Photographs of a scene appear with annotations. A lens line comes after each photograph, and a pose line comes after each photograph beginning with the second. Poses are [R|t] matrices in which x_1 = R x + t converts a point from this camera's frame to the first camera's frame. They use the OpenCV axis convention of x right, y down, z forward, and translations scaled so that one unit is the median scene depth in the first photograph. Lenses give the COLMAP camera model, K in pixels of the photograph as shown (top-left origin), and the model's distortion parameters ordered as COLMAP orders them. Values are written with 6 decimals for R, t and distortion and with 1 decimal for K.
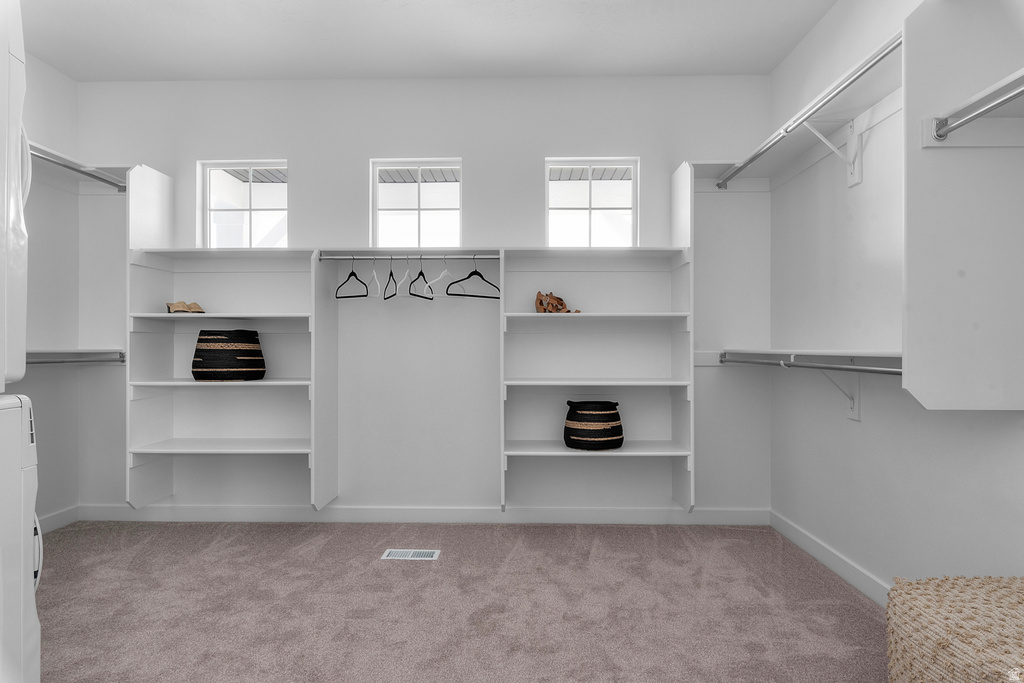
lens RADIAL K [[564.3, 0, 512.0], [0, 564.3, 341.5], [0, 0, 1]] dist [-0.000002, -0.000007]
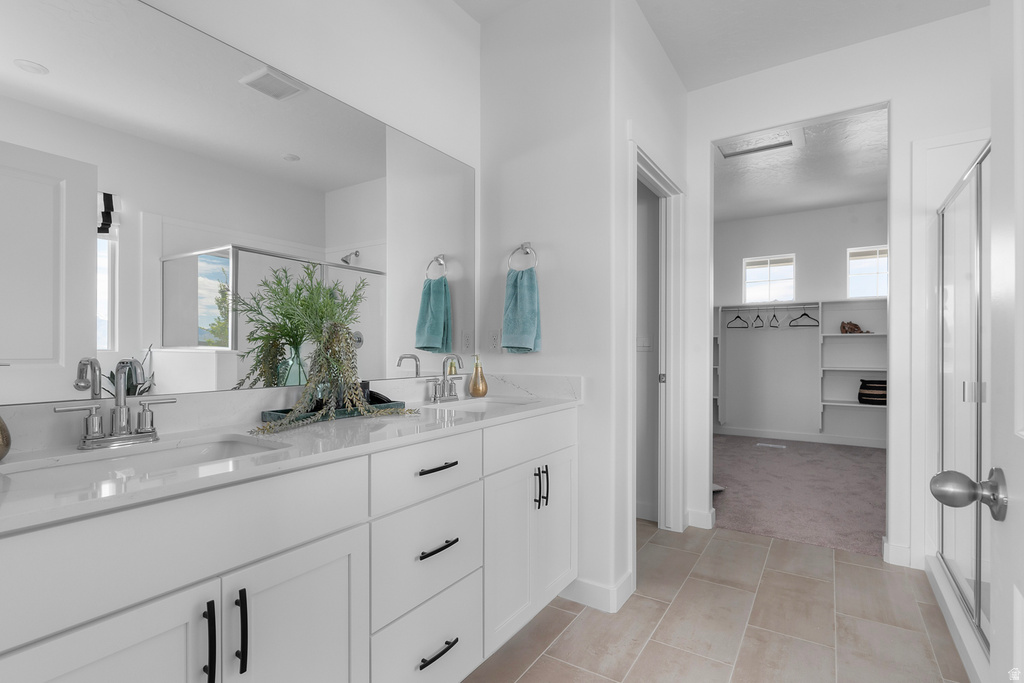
lens RADIAL K [[496.0, 0, 512.0], [0, 496.0, 341.5], [0, 0, 1]] dist [0.001135, -0.000106]
pose [[0.840477, -0.003659, -0.541835, 0.017540], [0.001072, 0.999986, -0.005090, -0.015381], [0.541846, 0.003698, 0.840469, -1.051015]]
